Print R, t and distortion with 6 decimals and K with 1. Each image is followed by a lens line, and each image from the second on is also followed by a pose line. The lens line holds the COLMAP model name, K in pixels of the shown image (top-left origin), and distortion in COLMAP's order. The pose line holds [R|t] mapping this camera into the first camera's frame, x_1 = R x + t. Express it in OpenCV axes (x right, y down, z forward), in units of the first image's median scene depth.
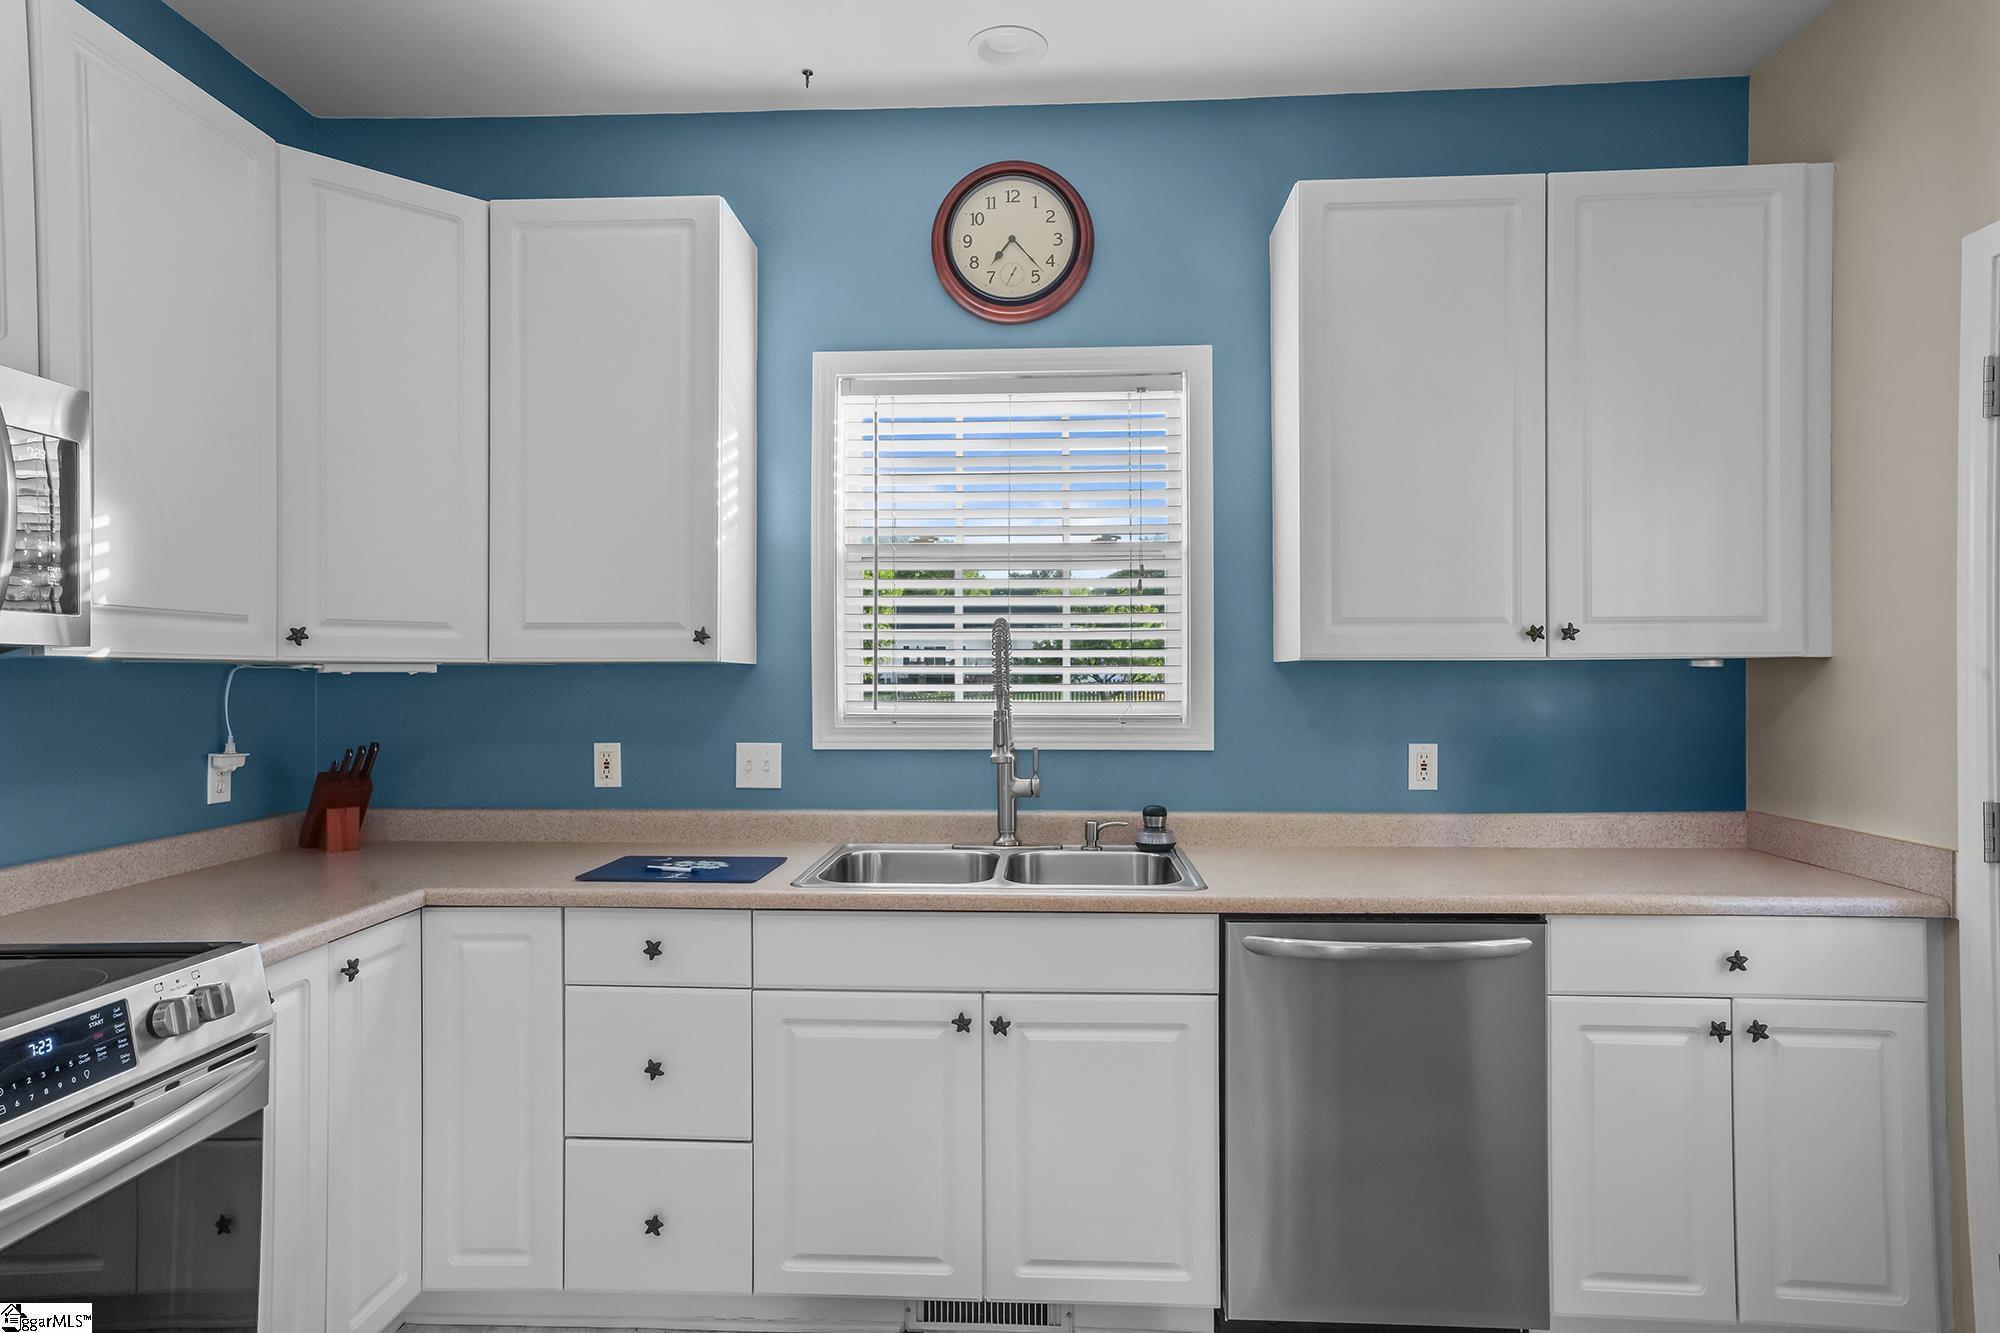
lens RADIAL K [[1171.7, 0, 995.5], [0, 1171.7, 675.1], [0, 0, 1]] dist [-0.034188, 0.070819]
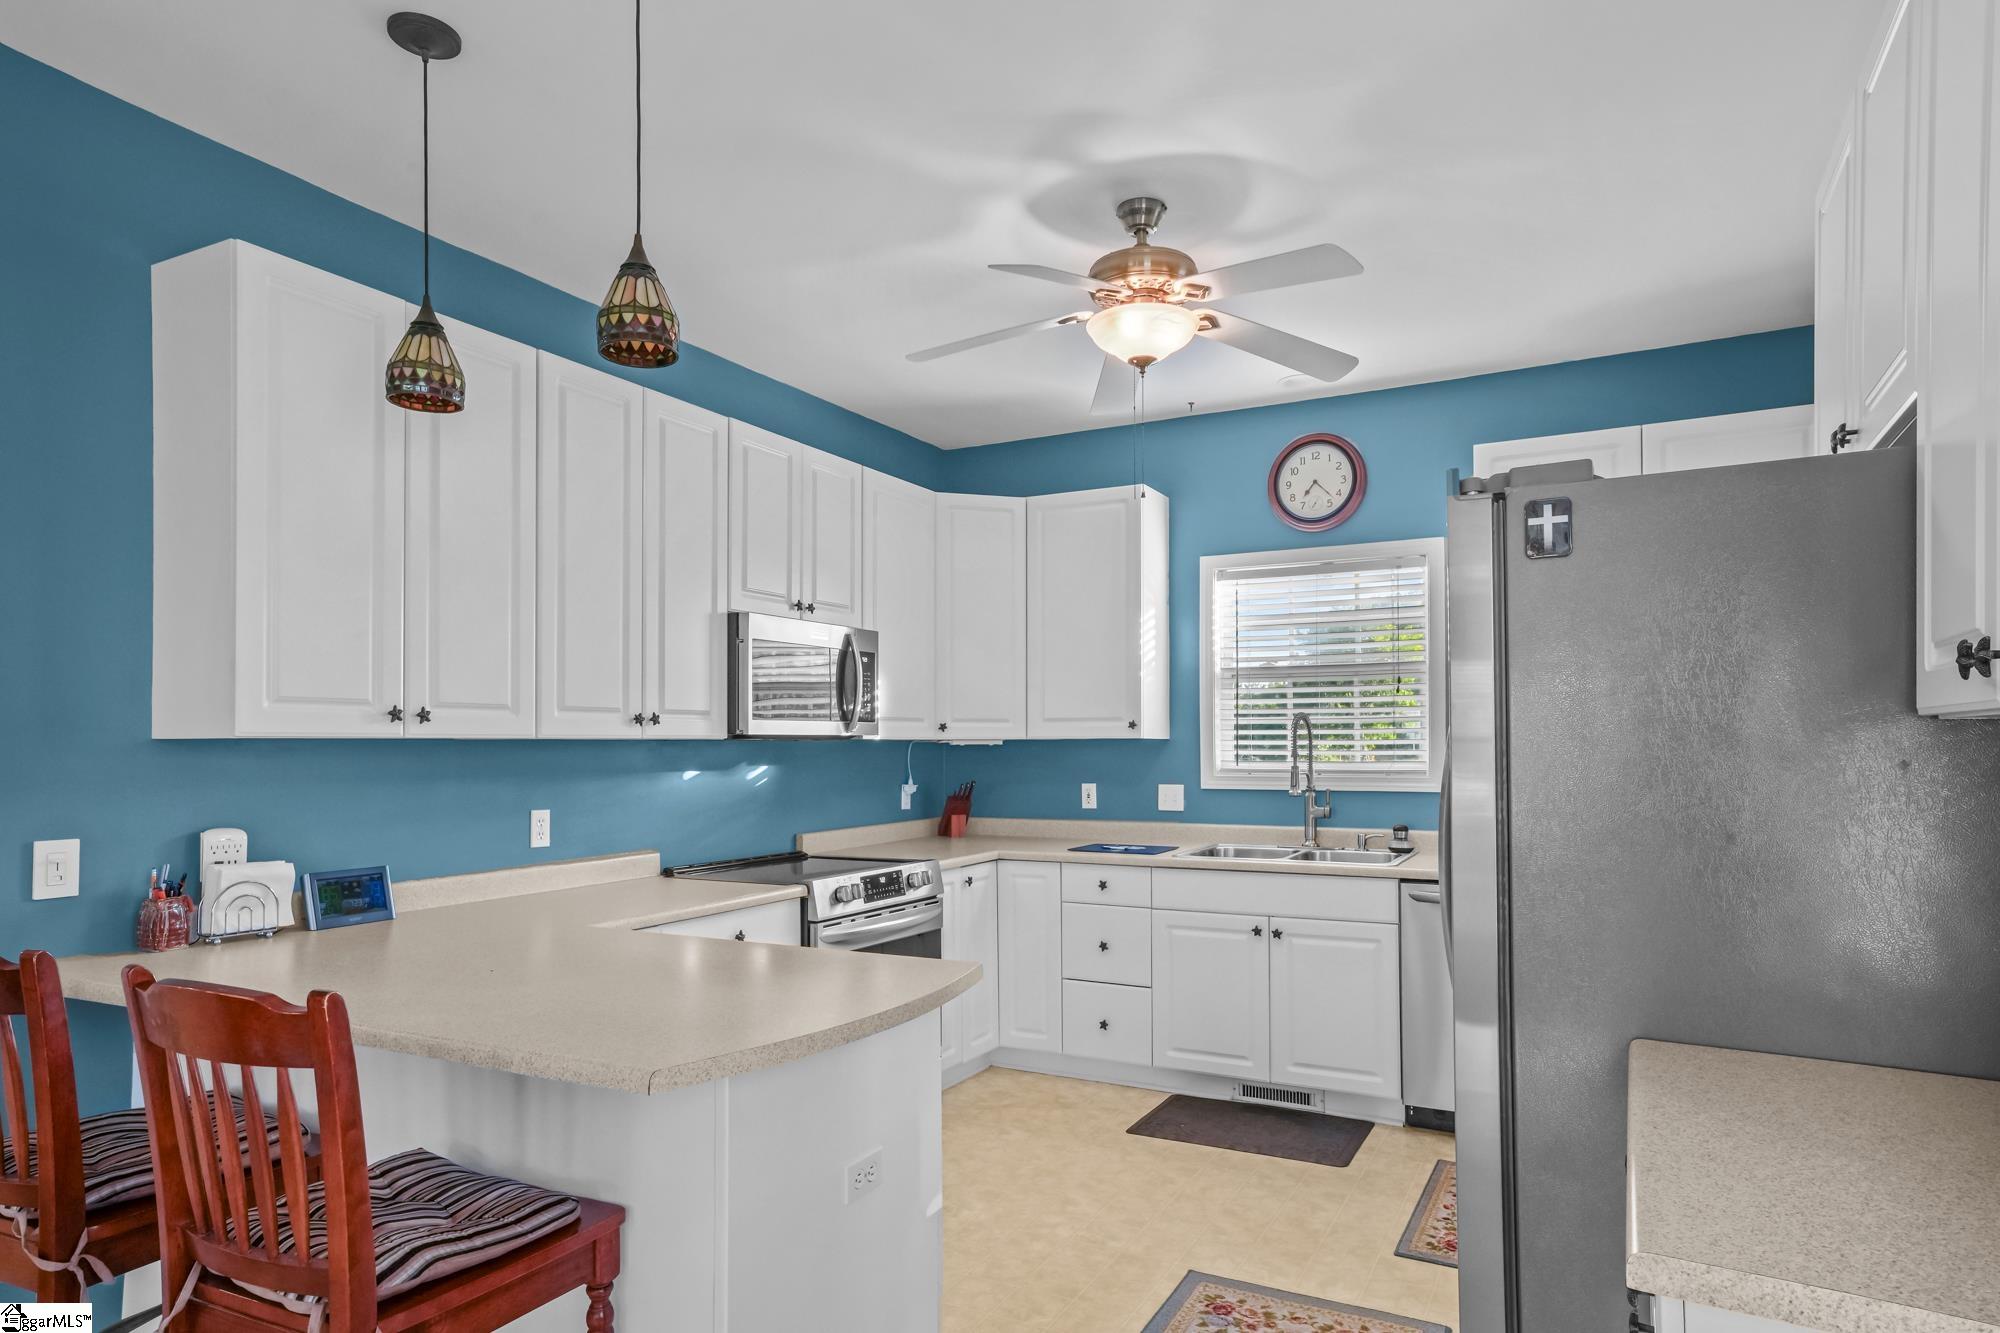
lens RADIAL K [[1171.7, 0, 995.5], [0, 1171.7, 675.1], [0, 0, 1]] dist [-0.034188, 0.070819]
pose [[0.902361, -0.026871, -0.430143, 0.352141], [0.002961, 0.998417, -0.056160, -0.008241], [0.430971, 0.049403, 0.901012, -0.767308]]
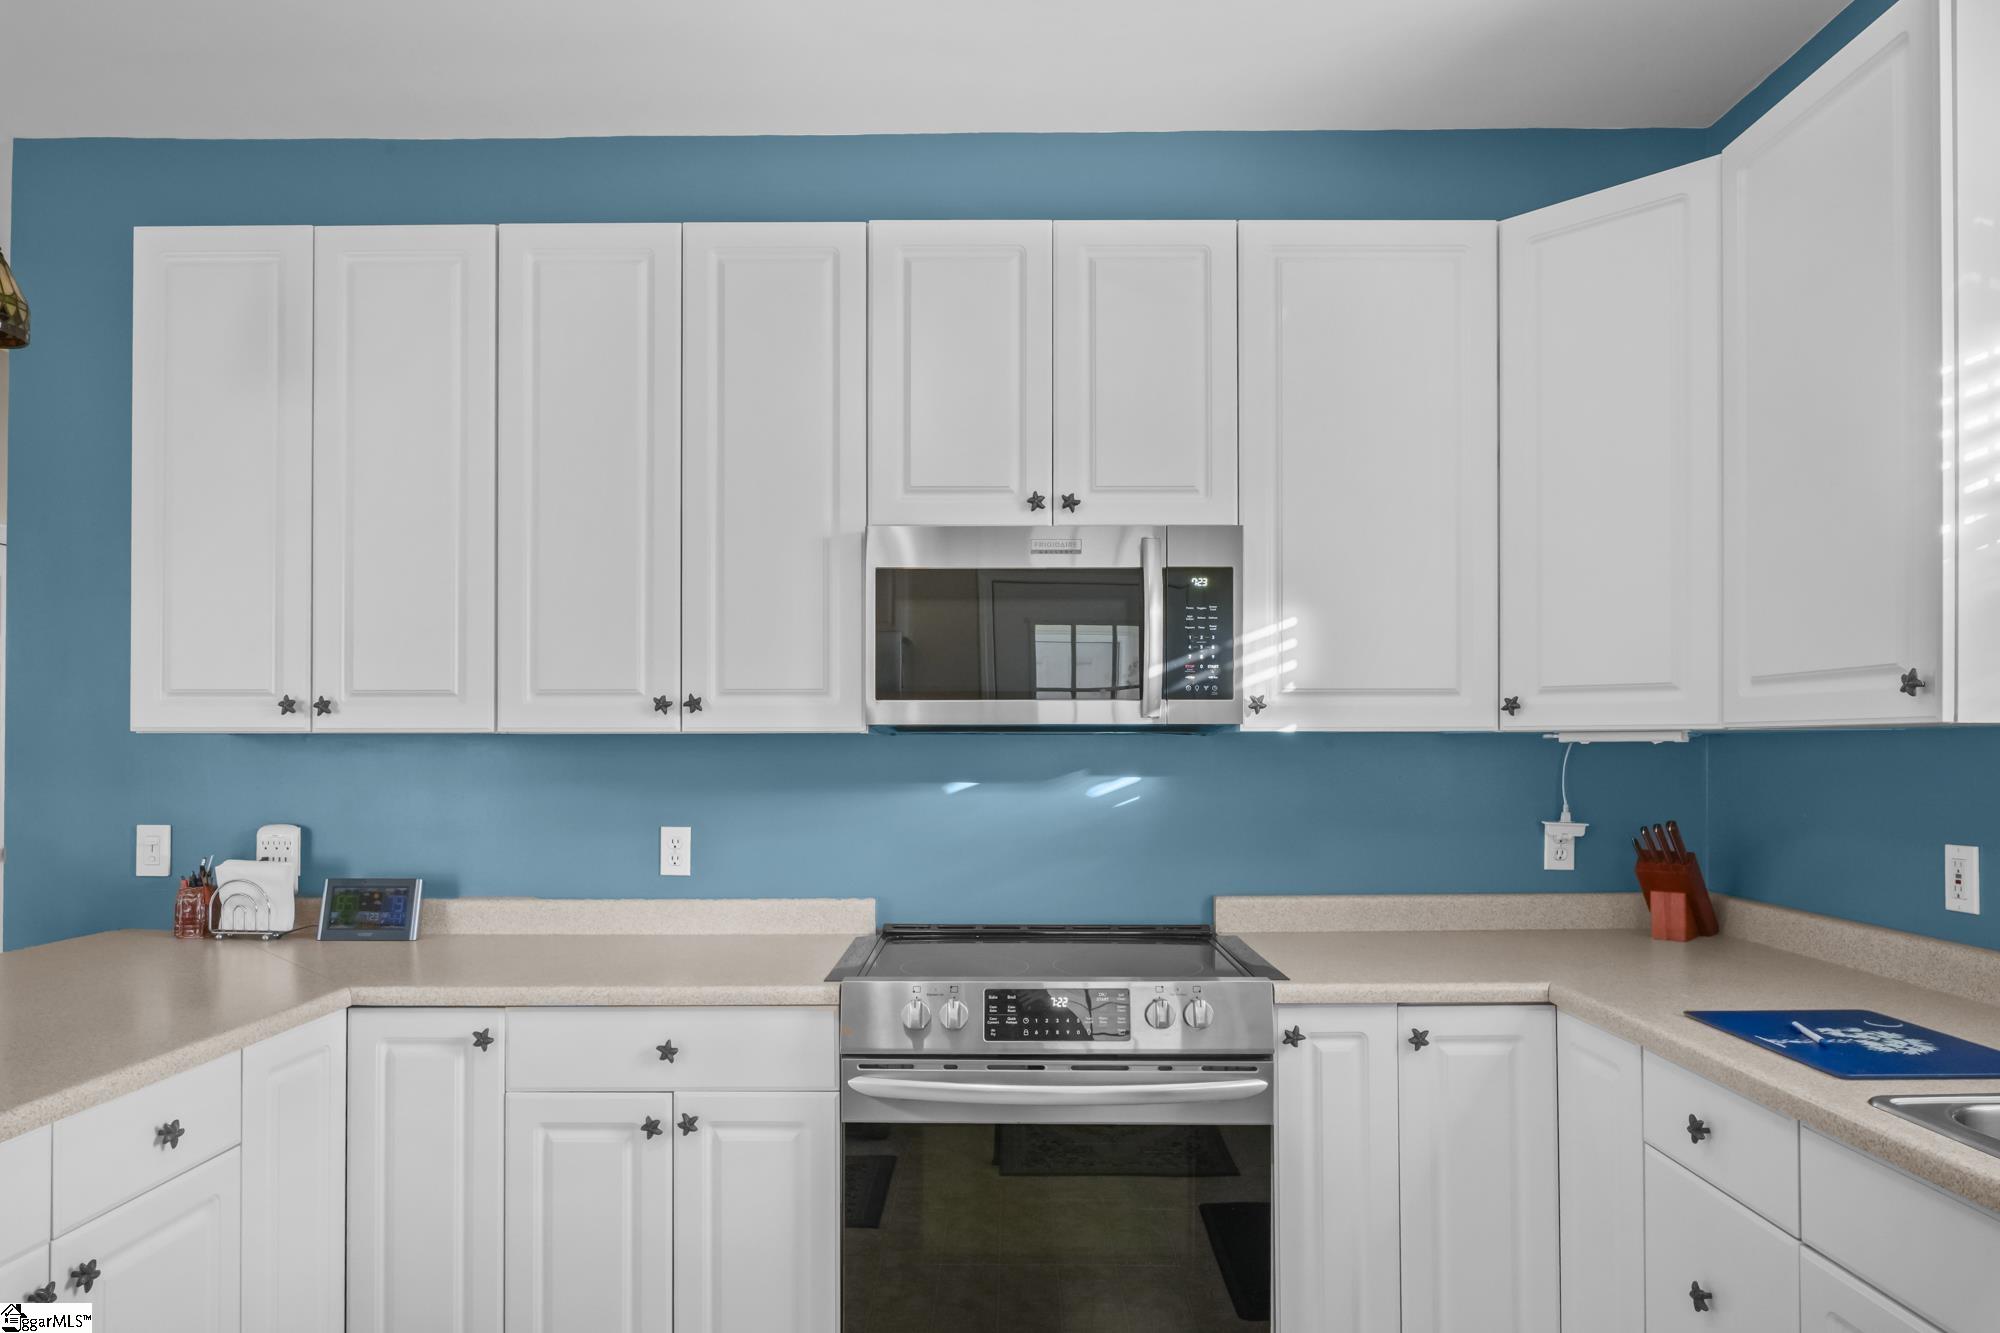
lens RADIAL K [[1261.0, 0, 1003.3], [0, 1261.0, 708.8], [0, 0, 1]] dist [-0.040770, 0.046354]
pose [[0.039410, -0.025777, -0.998891, 0.409605], [0.002976, 0.999666, -0.025680, -0.004374], [0.999219, -0.001961, 0.039473, 0.474135]]
